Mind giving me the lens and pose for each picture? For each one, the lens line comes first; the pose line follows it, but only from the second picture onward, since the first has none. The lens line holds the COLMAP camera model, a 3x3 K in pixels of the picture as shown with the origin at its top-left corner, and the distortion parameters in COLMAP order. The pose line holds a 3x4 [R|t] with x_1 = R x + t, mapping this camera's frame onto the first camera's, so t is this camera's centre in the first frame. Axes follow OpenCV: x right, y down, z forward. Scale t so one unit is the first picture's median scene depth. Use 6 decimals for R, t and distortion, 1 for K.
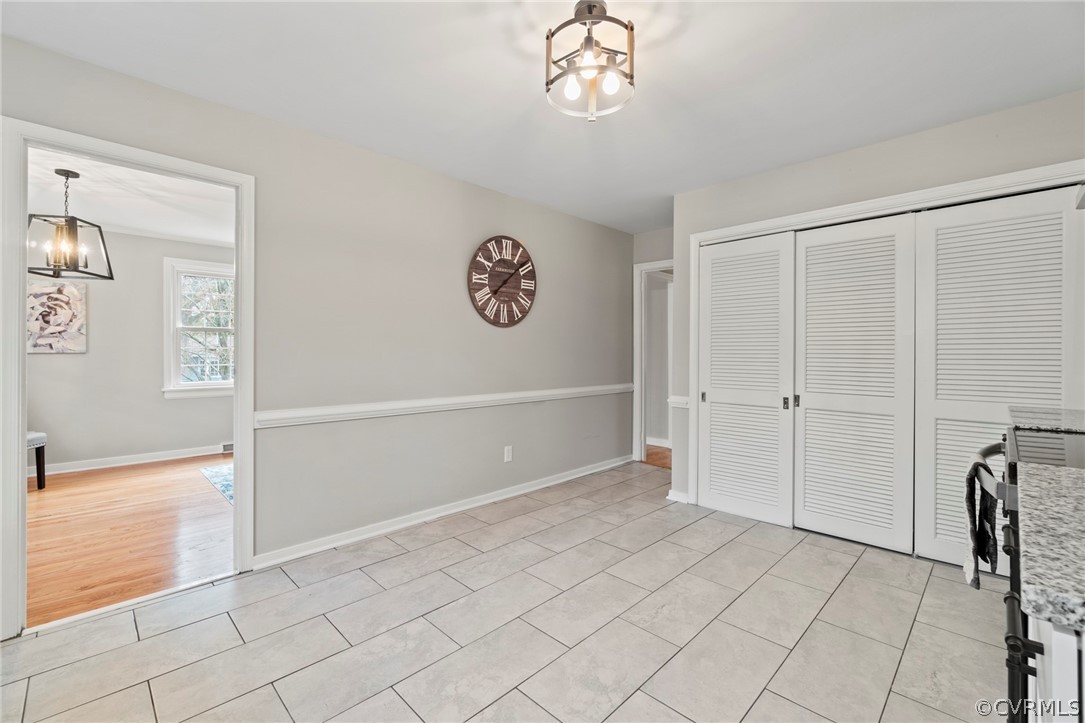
lens RADIAL K [[464.8, 0, 533.2], [0, 464.8, 363.4], [0, 0, 1]] dist [-0.001208, -0.000091]
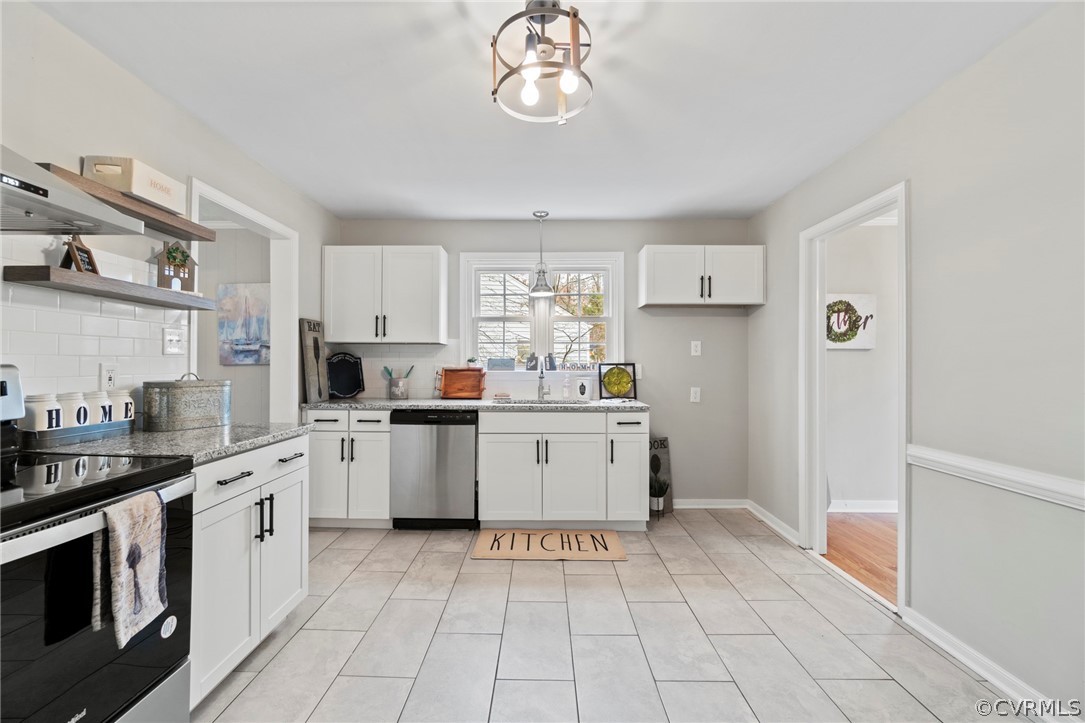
lens RADIAL K [[464.8, 0, 533.2], [0, 464.8, 363.4], [0, 0, 1]] dist [-0.001208, -0.000091]
pose [[-0.715615, -0.008780, -0.698440, 0.497477], [-0.020515, 0.999754, 0.008452, -0.039321], [0.698193, 0.020377, -0.715619, 1.046551]]
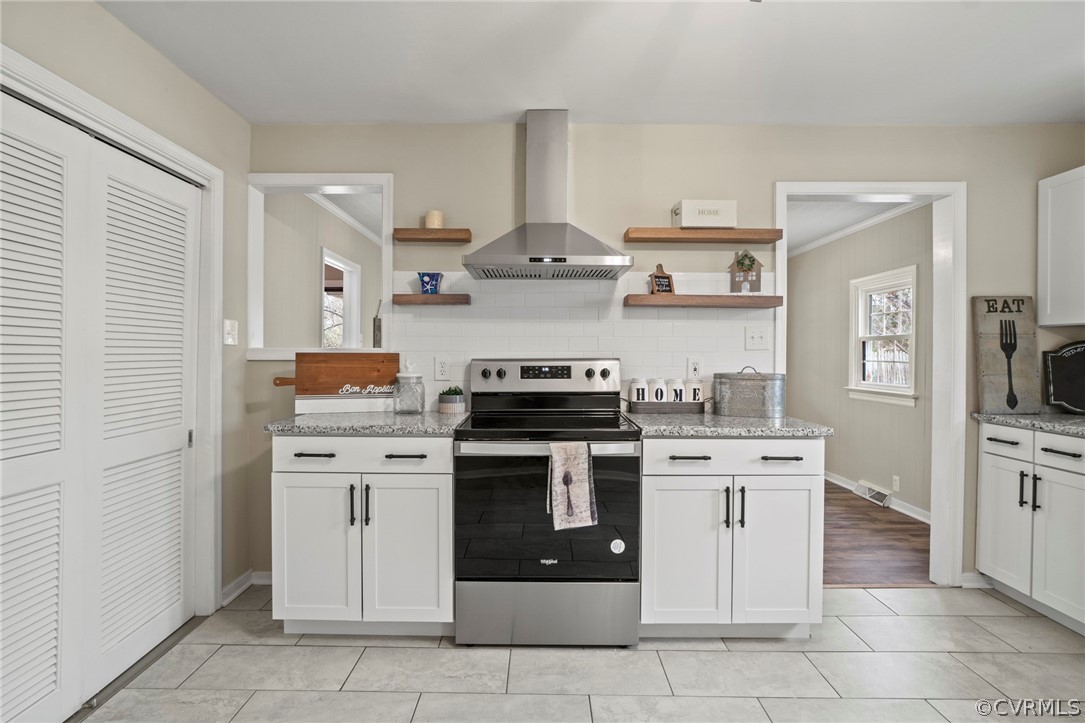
lens RADIAL K [[563.7, 0, 536.7], [0, 563.7, 358.3], [0, 0, 1]] dist [-0.035760, 0.019713]
pose [[-0.705899, -0.011355, 0.708221, -0.094646], [0.007216, 0.999704, 0.023222, -0.047016], [-0.708276, 0.021503, -0.705608, 1.097890]]
